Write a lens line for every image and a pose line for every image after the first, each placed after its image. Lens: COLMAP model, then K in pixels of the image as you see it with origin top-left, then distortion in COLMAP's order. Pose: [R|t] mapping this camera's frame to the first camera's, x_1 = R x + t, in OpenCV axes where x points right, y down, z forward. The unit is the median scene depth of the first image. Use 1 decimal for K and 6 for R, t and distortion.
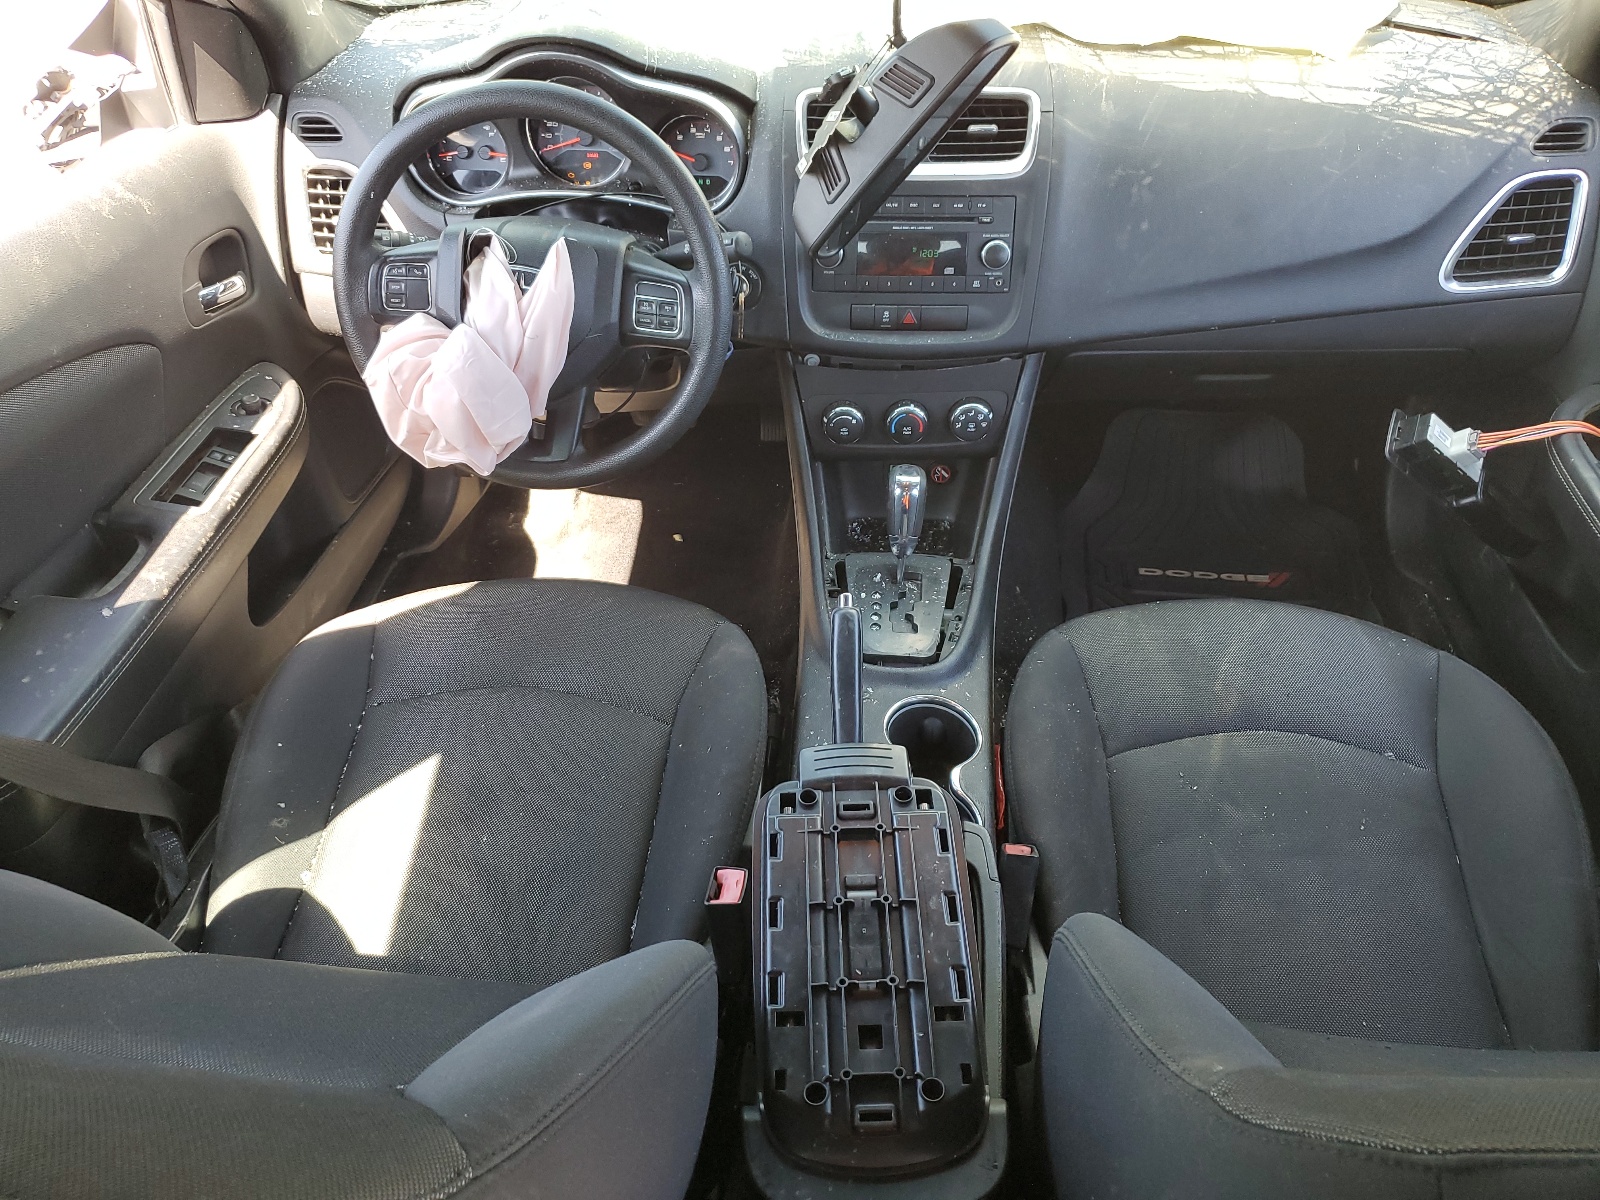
lens RADIAL K [[1341.2, 0, 800.0], [0, 1341.2, 600.0], [0, 0, 1]] dist [0.006612, 0.002034]
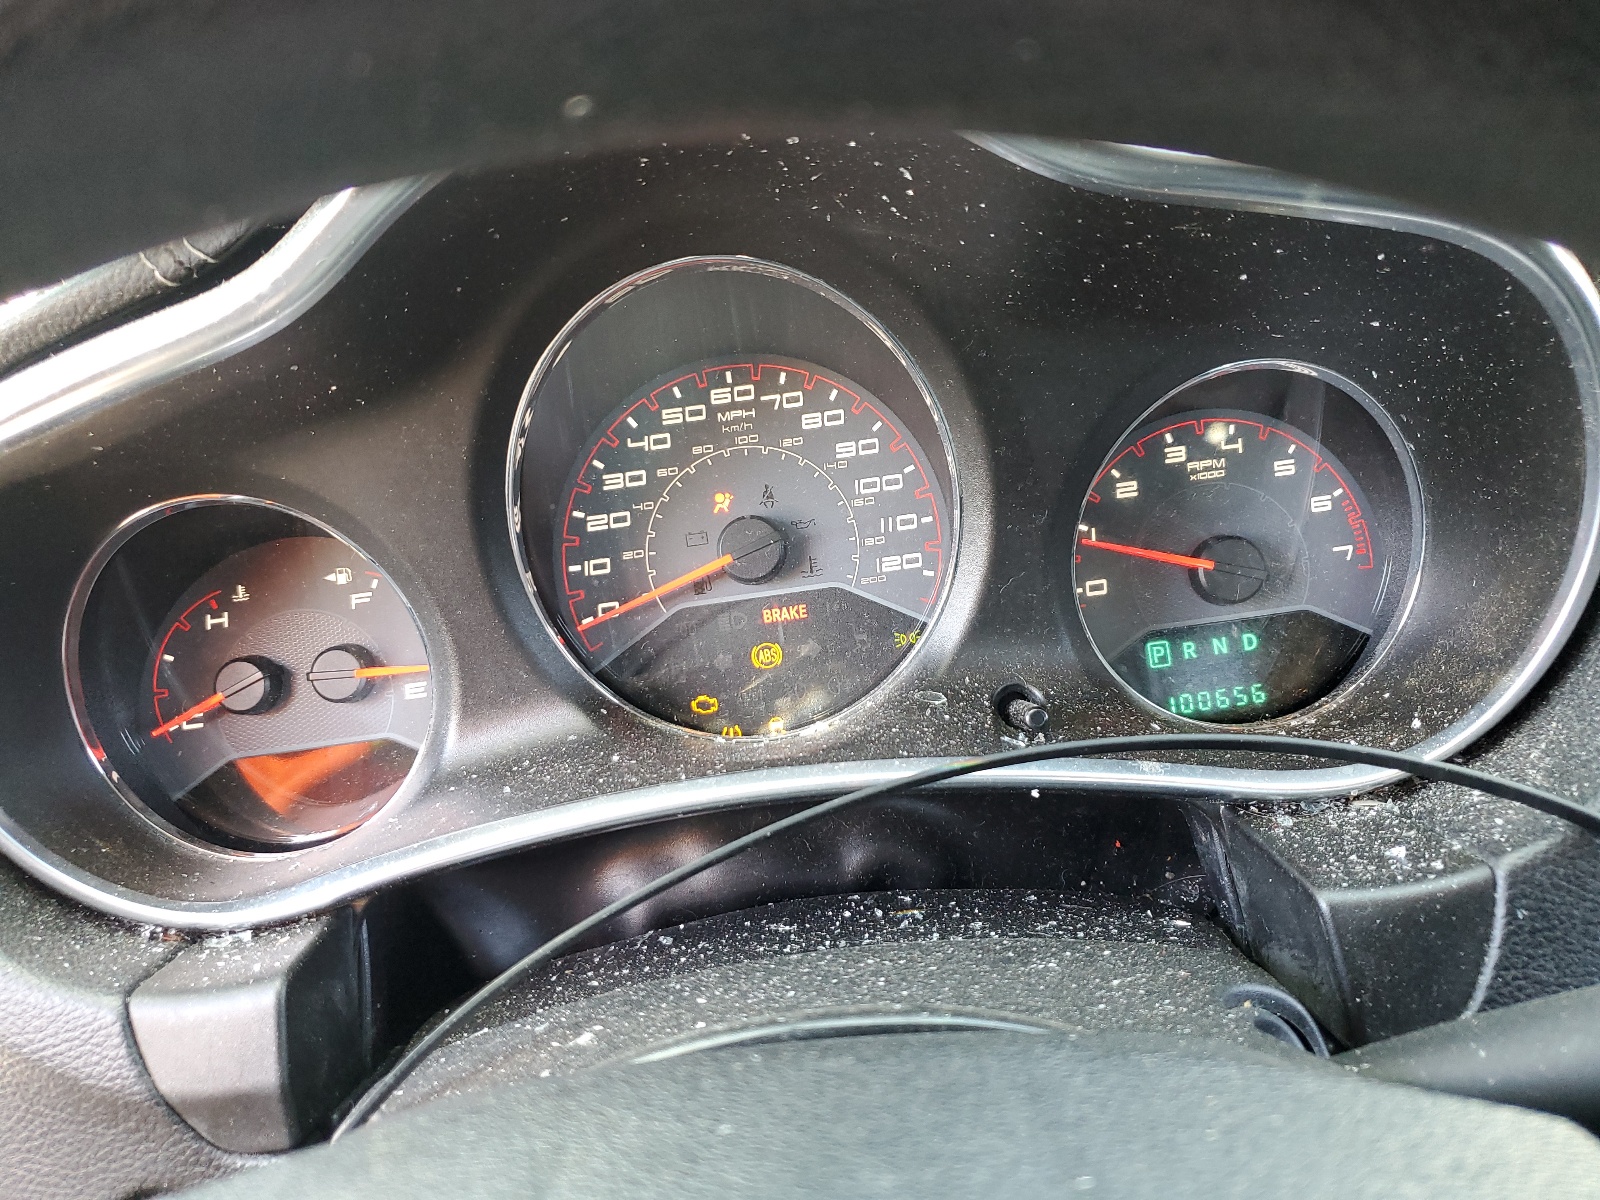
lens RADIAL K [[1341.2, 0, 800.0], [0, 1341.2, 600.0], [0, 0, 1]] dist [0.006612, 0.002034]
pose [[0.986362, -0.158947, 0.042722, -0.162661], [0.163908, 0.925048, -0.342666, -0.251290], [0.014946, 0.344996, 0.938485, 0.775410]]
